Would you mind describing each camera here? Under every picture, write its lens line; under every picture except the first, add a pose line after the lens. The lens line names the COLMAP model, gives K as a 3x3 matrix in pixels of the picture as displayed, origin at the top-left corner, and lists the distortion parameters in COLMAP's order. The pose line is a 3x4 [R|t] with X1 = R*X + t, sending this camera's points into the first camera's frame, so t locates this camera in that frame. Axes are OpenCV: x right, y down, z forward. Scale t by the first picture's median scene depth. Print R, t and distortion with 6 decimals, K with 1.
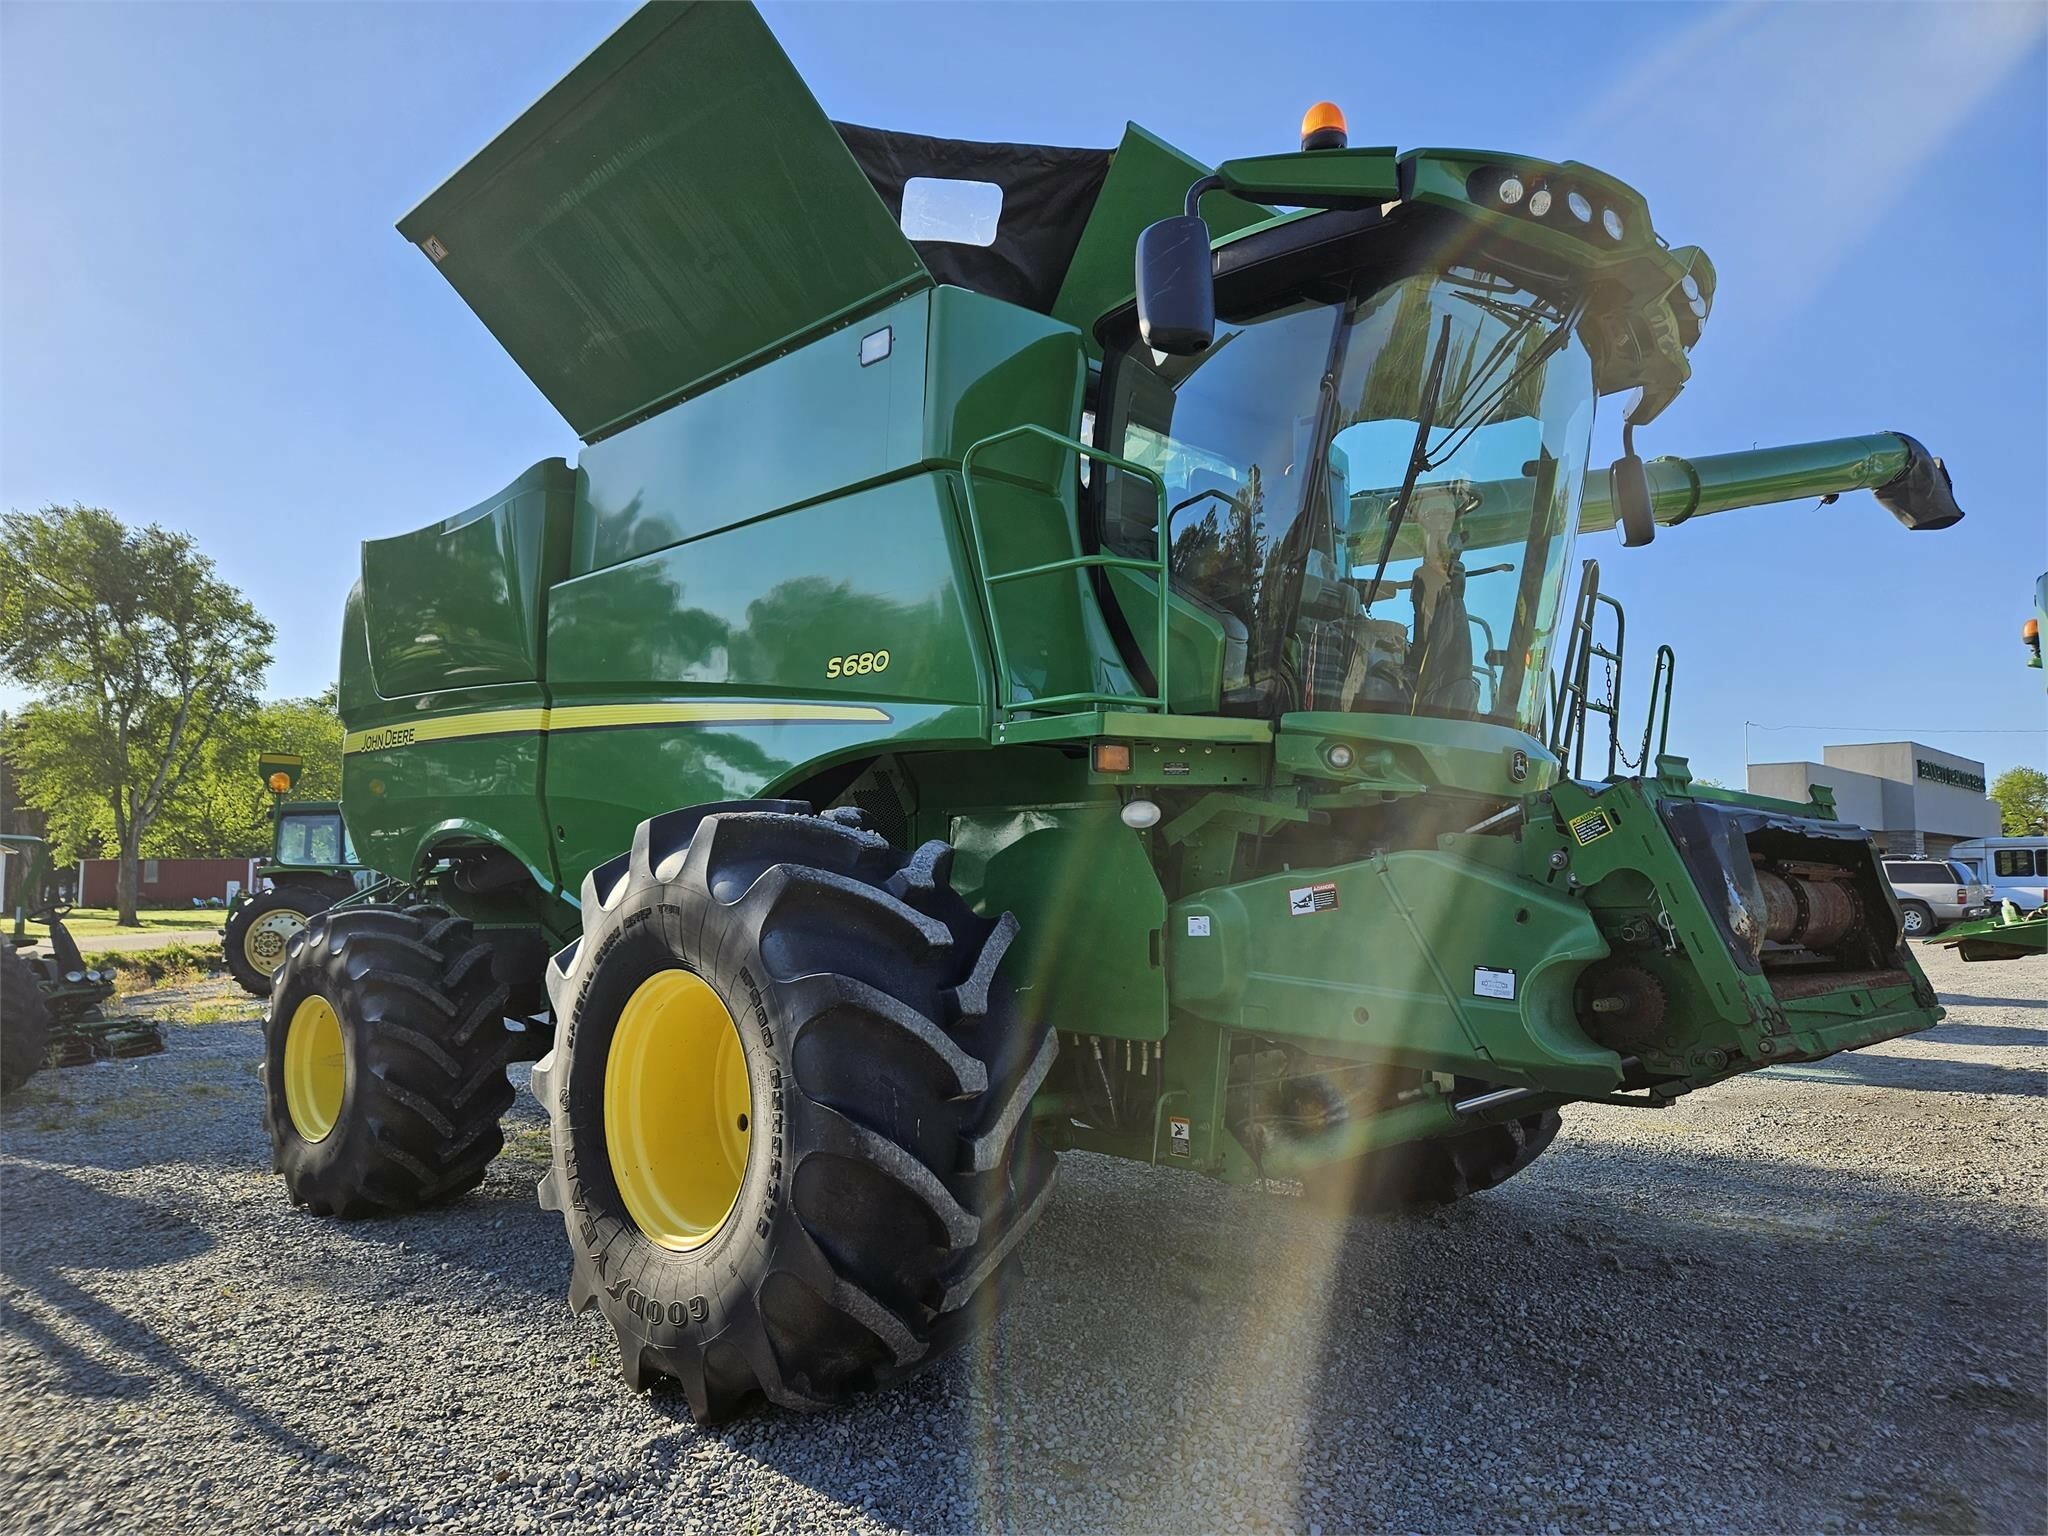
lens RADIAL K [[1357.0, 0, 1001.3], [0, 1357.0, 771.6], [0, 0, 1]] dist [0.054048, -0.021524]
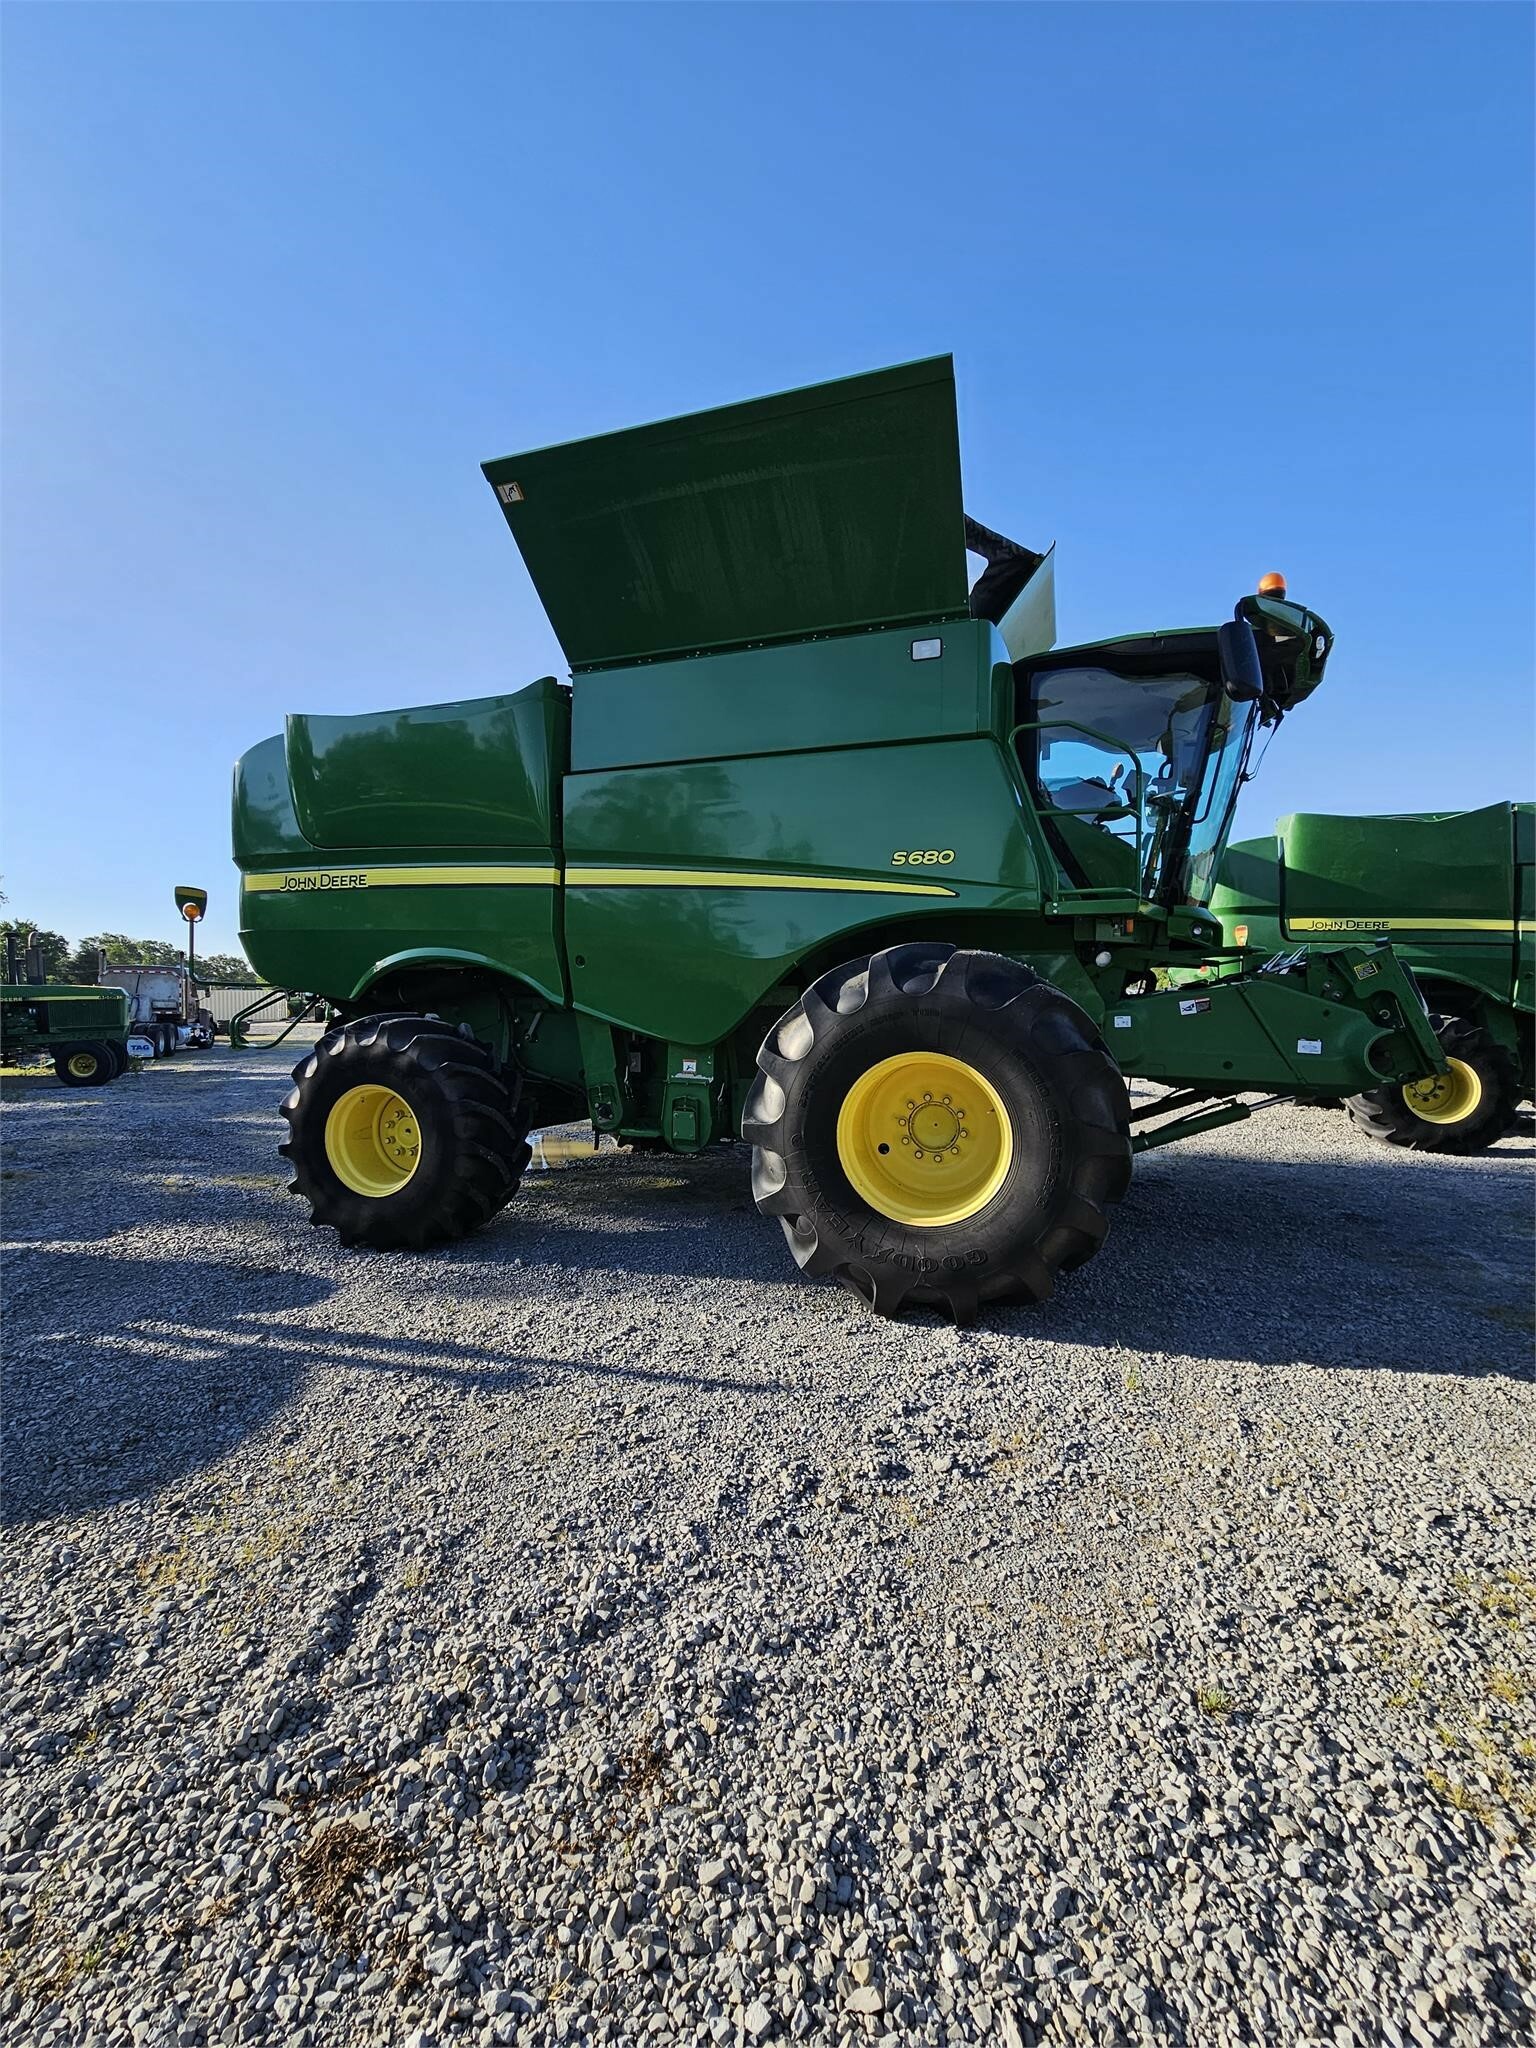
lens RADIAL K [[813.7, 0, 771.2], [0, 813.7, 1021.2], [0, 0, 1]] dist [-0.003977, -0.000105]
pose [[0.883092, -0.009125, 0.469110, -0.757480], [-0.039717, 0.994769, 0.094117, 0.029032], [-0.467515, -0.101746, 0.878110, 0.258956]]
